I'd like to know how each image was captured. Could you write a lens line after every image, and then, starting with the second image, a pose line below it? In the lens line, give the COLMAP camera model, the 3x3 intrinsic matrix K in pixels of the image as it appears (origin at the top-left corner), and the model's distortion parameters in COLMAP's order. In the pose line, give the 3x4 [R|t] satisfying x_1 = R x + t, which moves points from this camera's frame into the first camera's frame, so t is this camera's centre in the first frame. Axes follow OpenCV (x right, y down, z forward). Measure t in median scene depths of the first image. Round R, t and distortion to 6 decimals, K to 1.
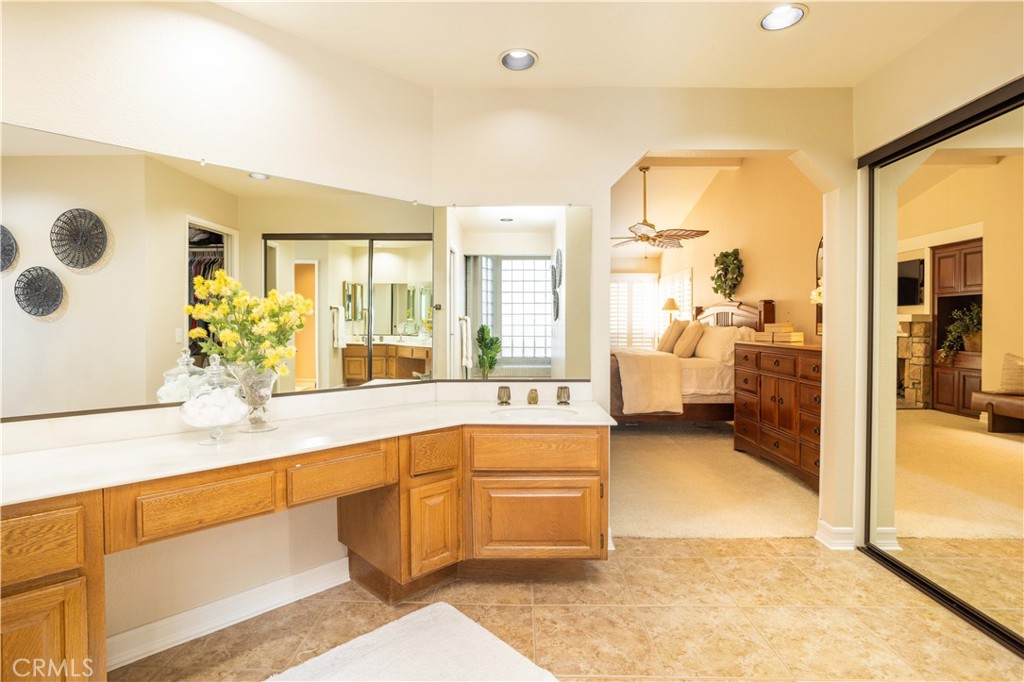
lens RADIAL K [[494.0, 0, 511.8], [0, 494.0, 335.9], [0, 0, 1]] dist [-0.048511, 0.022774]
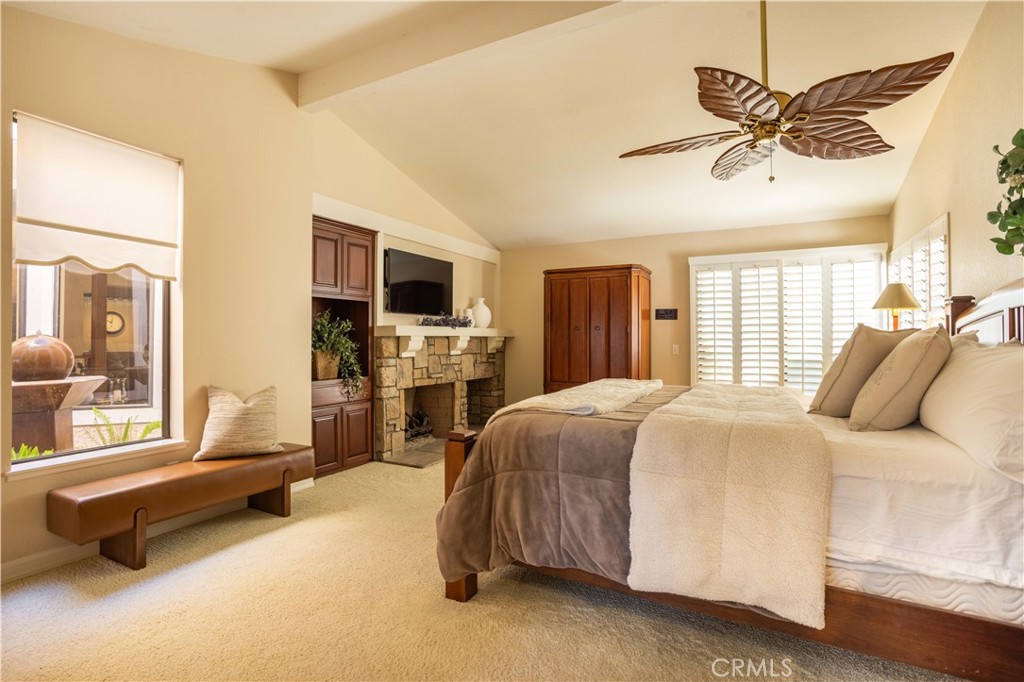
lens RADIAL K [[494.0, 0, 511.8], [0, 494.0, 335.9], [0, 0, 1]] dist [-0.048511, 0.022774]
pose [[0.893229, -0.002122, -0.449596, 0.247013], [-0.010644, 0.999609, -0.025863, -0.011836], [0.449475, 0.027887, 0.892857, 0.509183]]
